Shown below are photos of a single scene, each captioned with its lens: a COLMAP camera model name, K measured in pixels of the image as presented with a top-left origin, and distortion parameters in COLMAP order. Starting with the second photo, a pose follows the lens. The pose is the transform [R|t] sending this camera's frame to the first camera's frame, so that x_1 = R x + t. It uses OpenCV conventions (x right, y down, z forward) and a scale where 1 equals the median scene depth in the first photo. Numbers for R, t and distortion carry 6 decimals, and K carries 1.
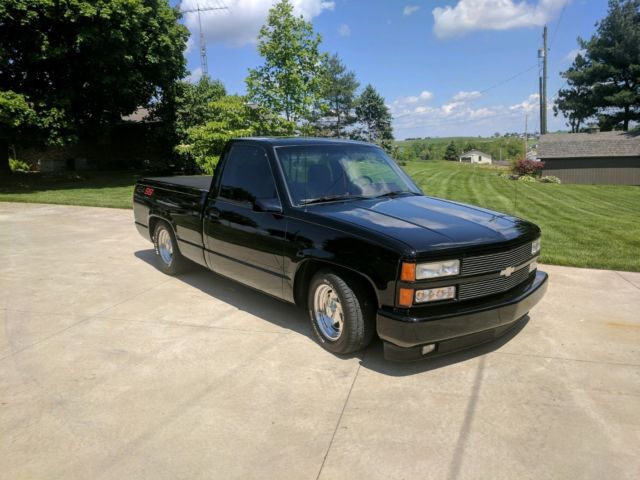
lens RADIAL K [[486.9, 0, 318.3], [0, 486.9, 236.7], [0, 0, 1]] dist [-0.016932, 0.032942]
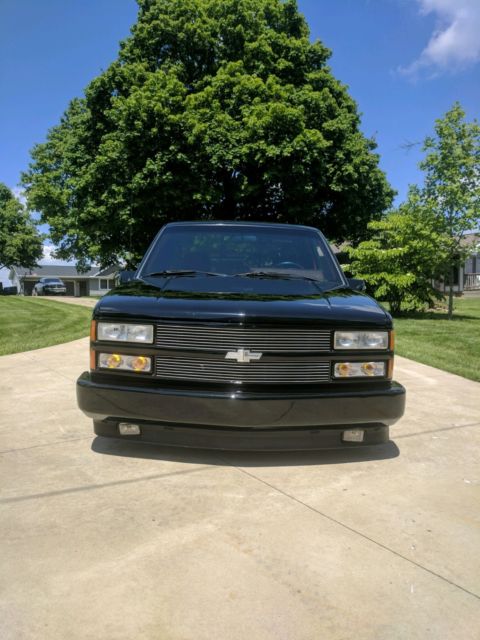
lens RADIAL K [[486.9, 0, 238.8], [0, 486.9, 314.9], [0, 0, 1]] dist [-0.016932, 0.032942]
pose [[0.767177, 0.059537, -0.638666, 0.192052], [-0.137362, 0.987833, -0.072916, 0.014531], [0.626554, 0.143668, 0.766022, 0.094033]]
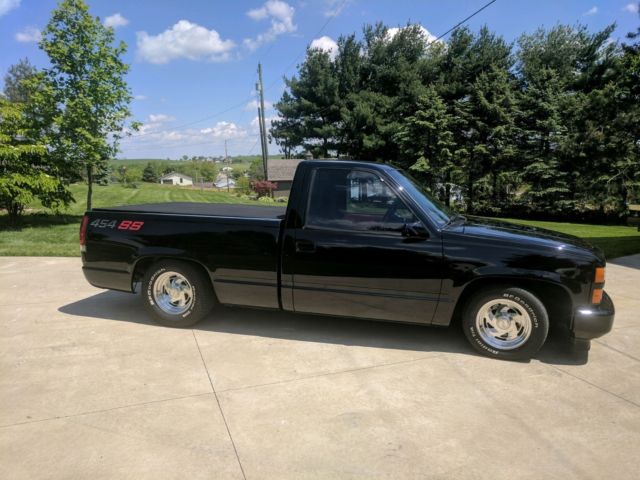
lens RADIAL K [[486.9, 0, 319.8], [0, 486.9, 239.0], [0, 0, 1]] dist [-0.016932, 0.032942]
pose [[0.814276, -0.068068, 0.576473, -0.247230], [0.090900, 0.995801, -0.010816, -0.016279], [-0.573316, 0.061208, 0.817045, 0.089876]]
